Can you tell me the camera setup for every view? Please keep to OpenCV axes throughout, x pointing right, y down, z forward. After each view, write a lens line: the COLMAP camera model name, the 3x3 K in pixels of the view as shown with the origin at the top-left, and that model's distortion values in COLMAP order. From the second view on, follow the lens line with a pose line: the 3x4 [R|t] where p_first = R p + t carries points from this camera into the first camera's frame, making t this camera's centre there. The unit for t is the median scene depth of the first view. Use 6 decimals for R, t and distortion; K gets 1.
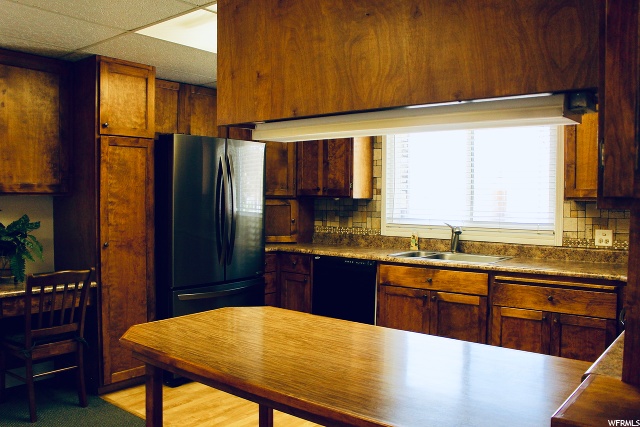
lens RADIAL K [[552.6, 0, 315.8], [0, 552.6, 217.3], [0, 0, 1]] dist [-0.158569, 0.140581]
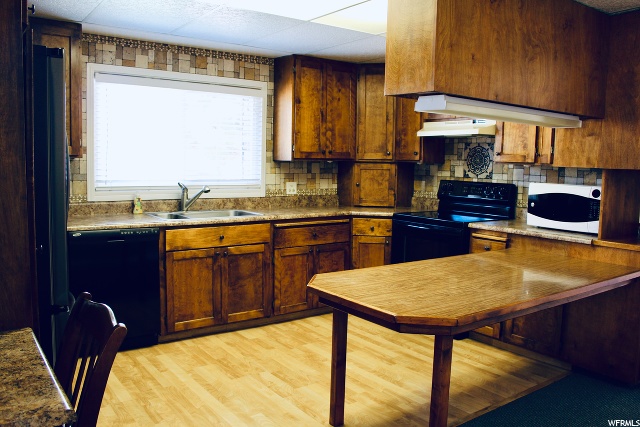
lens RADIAL K [[530.9, 0, 320.0], [0, 530.9, 213.5], [0, 0, 1]] dist [-0.151198, 0.123326]
pose [[0.256606, -0.095518, 0.961785, -0.751809], [0.019809, 0.995415, 0.093573, -0.022052], [-0.966313, -0.004960, 0.257322, 0.599871]]
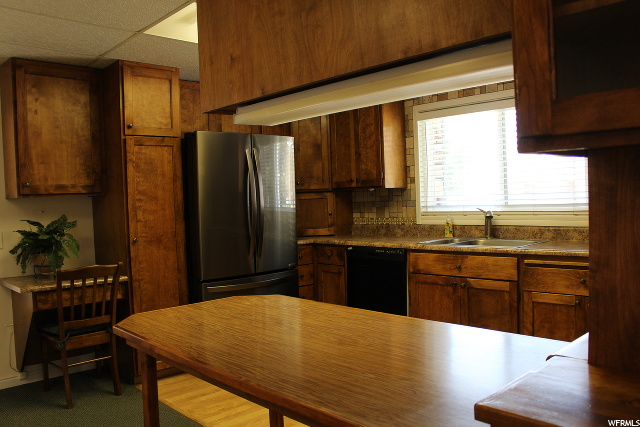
lens RADIAL K [[530.9, 0, 320.0], [0, 530.9, 213.5], [0, 0, 1]] dist [-0.151198, 0.123326]
pose [[0.990341, -0.039069, -0.133032, 0.098415], [0.037999, 0.999222, -0.010575, 0.022576], [0.133342, 0.005418, 0.991055, 0.047868]]
